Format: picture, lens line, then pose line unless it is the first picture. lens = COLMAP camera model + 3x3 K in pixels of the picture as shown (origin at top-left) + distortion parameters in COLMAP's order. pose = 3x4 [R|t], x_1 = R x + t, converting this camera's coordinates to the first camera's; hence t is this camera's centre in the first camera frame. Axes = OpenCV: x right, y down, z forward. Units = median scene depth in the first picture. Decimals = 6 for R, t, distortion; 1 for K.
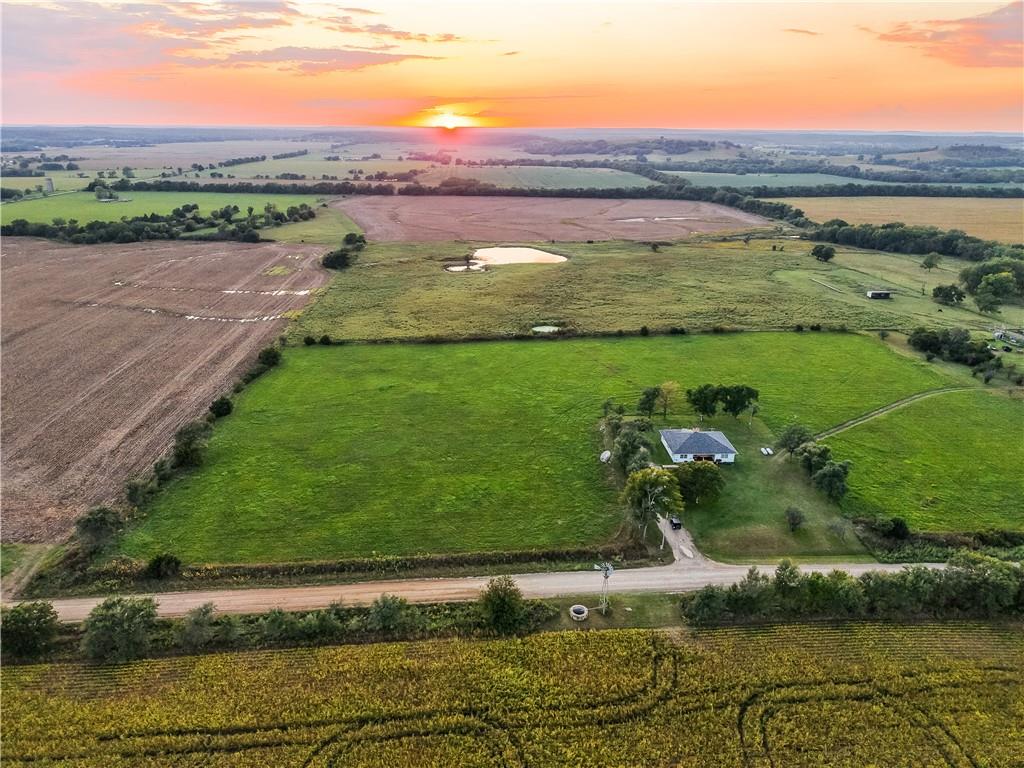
lens RADIAL K [[690.5, 0, 519.7], [0, 690.5, 377.5], [0, 0, 1]] dist [0.031165, -0.033363]
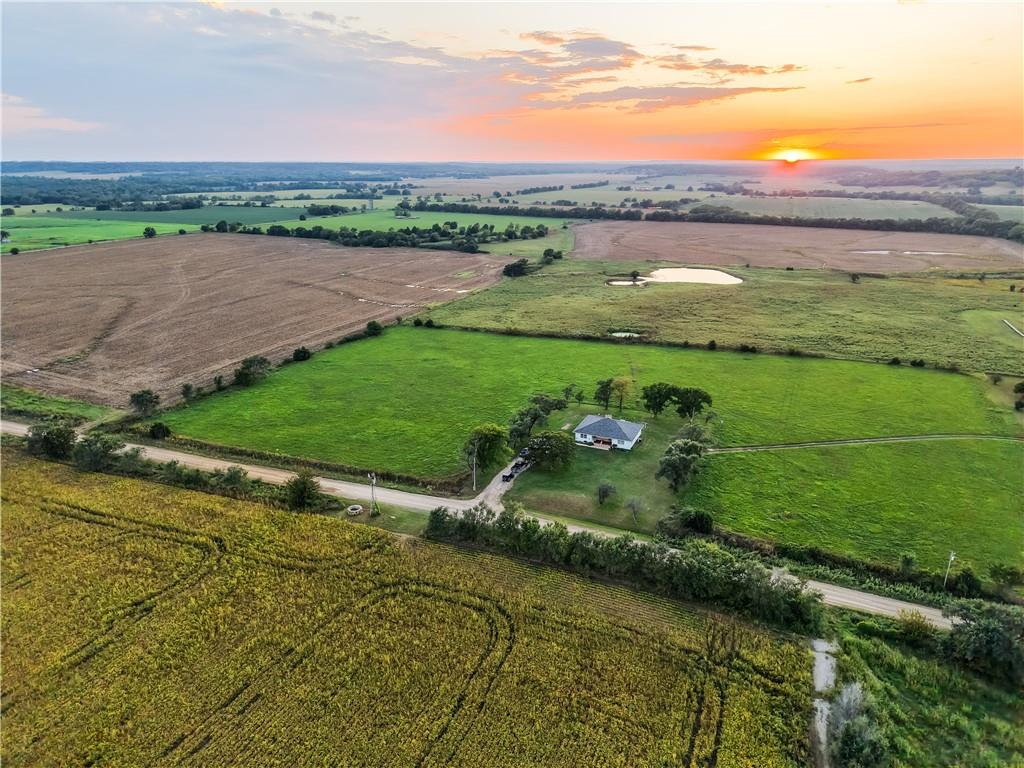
lens RADIAL K [[690.5, 0, 519.9], [0, 690.5, 384.7], [0, 0, 1]] dist [0.031165, -0.033363]
pose [[0.898683, 0.127624, -0.419619, 0.466769], [-0.142457, 0.989793, -0.004059, 0.042030], [0.414818, 0.063426, 0.907691, -0.016086]]
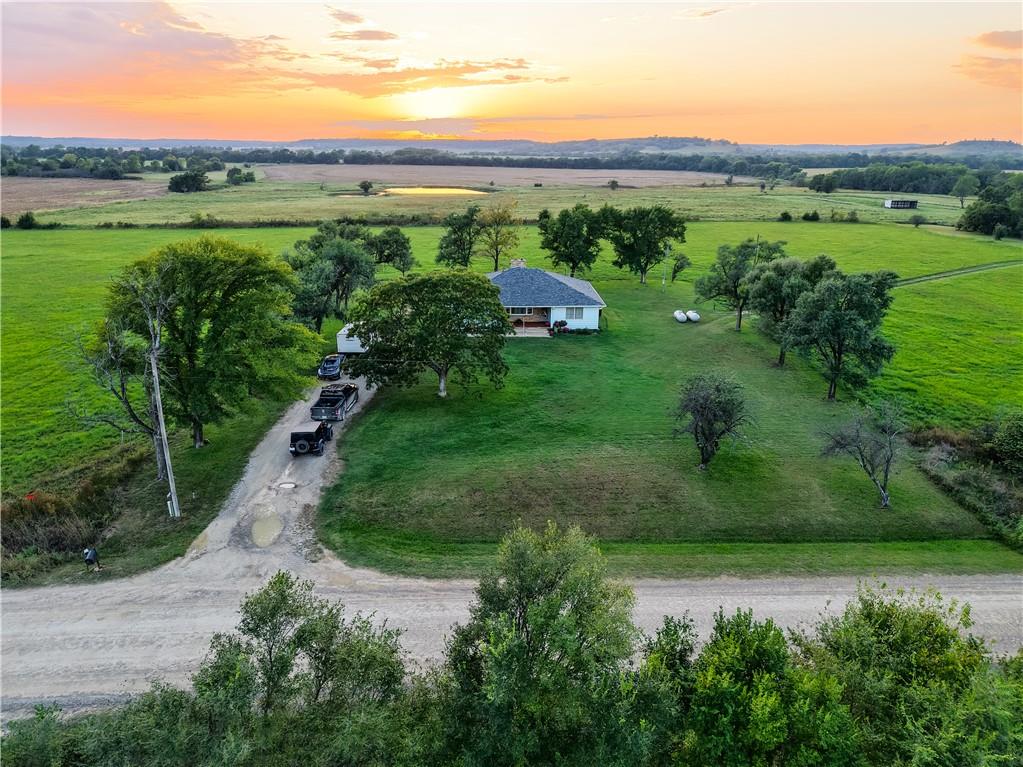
lens RADIAL K [[689.8, 0, 516.4], [0, 689.8, 370.2], [0, 0, 1]] dist [0.031165, -0.033363]
pose [[0.999933, -0.001091, -0.011498, 0.211567], [0.000661, 0.999304, -0.037296, 0.129125], [0.011531, 0.037286, 0.999238, 0.472932]]
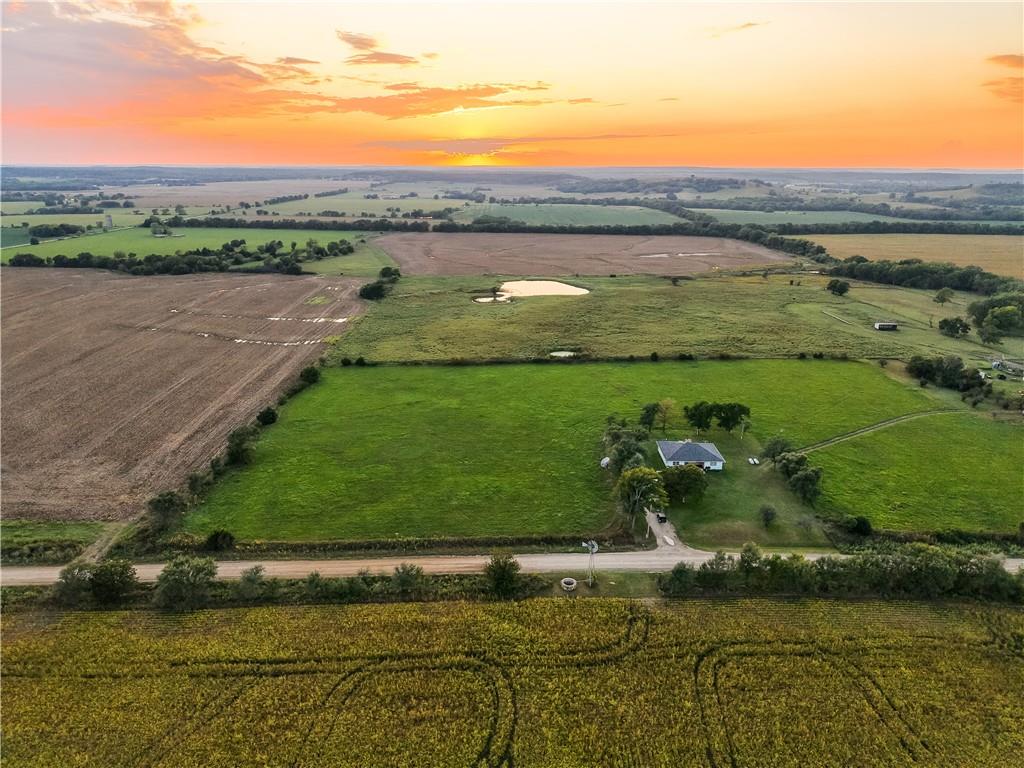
lens RADIAL K [[690.5, 0, 520.7], [0, 690.5, 379.7], [0, 0, 1]] dist [0.031165, -0.033363]
pose [[0.998904, 0.011814, -0.045284, 0.029070], [-0.013931, 0.998810, -0.046740, 0.027925], [0.044678, 0.047320, 0.997880, -0.100288]]
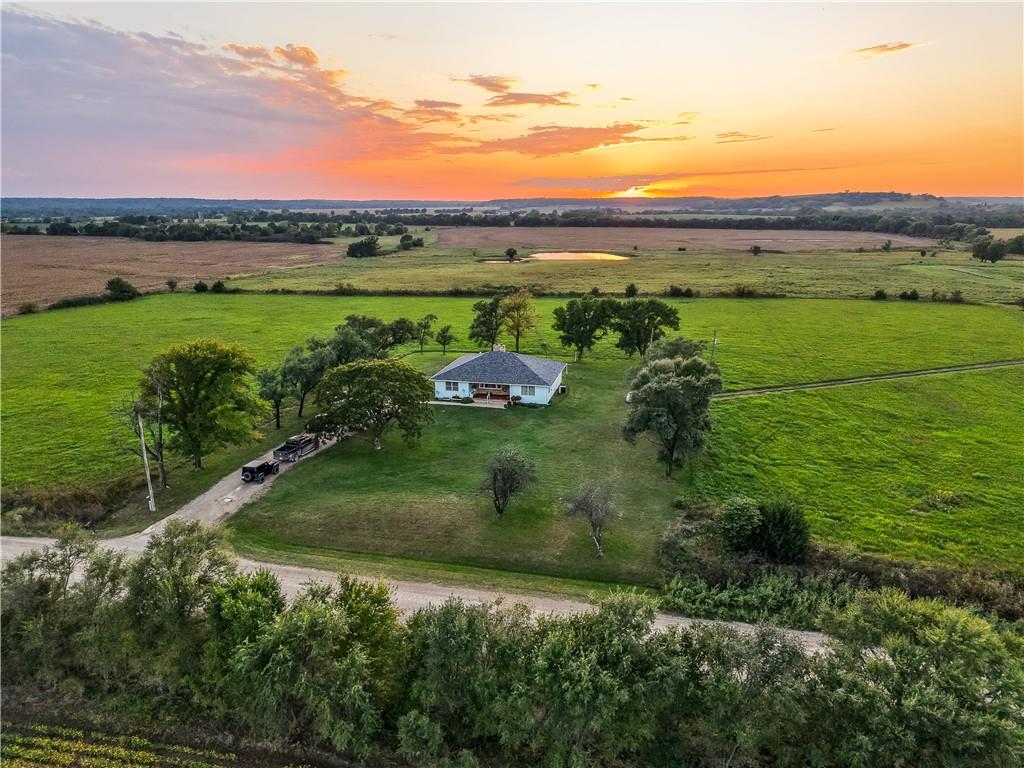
lens RADIAL K [[690.5, 0, 519.3], [0, 690.5, 358.2], [0, 0, 1]] dist [0.031165, -0.033363]
pose [[0.964687, 0.043779, -0.259735, 0.334569], [-0.076802, 0.989993, -0.118386, 0.119542], [0.251953, 0.134154, 0.958396, 0.404907]]
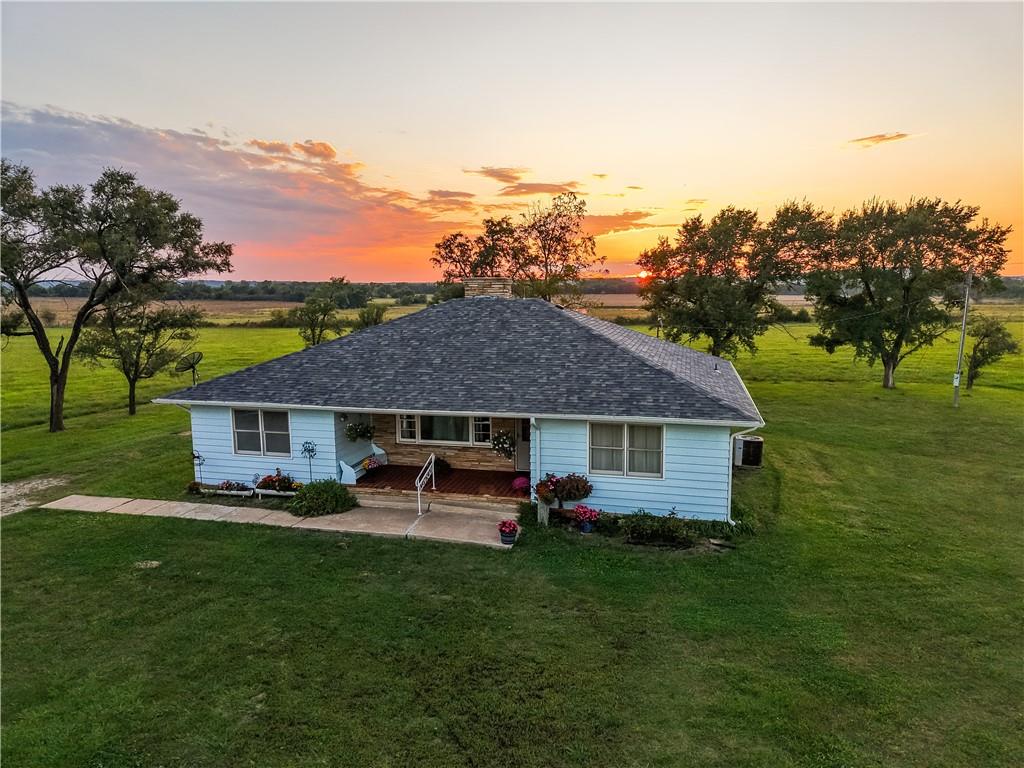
lens RADIAL K [[690.5, 0, 513.8], [0, 690.5, 360.0], [0, 0, 1]] dist [0.031165, -0.033363]
pose [[0.957685, 0.007429, -0.287723, 0.245583], [-0.077505, 0.969397, -0.232943, 0.099732], [0.277187, 0.245386, 0.928953, 0.717356]]
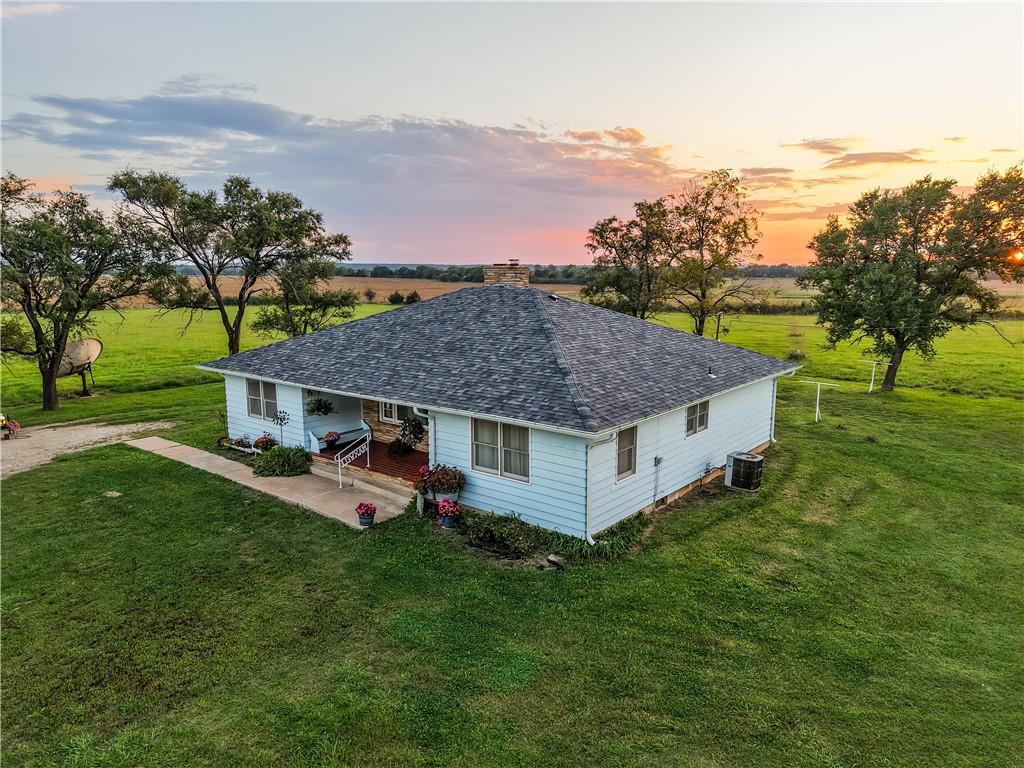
lens RADIAL K [[690.5, 0, 518.1], [0, 690.5, 357.6], [0, 0, 1]] dist [0.031165, -0.033363]
pose [[0.746746, 0.066874, -0.661739, 0.286248], [-0.216990, 0.964990, -0.147345, 0.091341], [0.628718, 0.253620, 0.735113, 0.739746]]
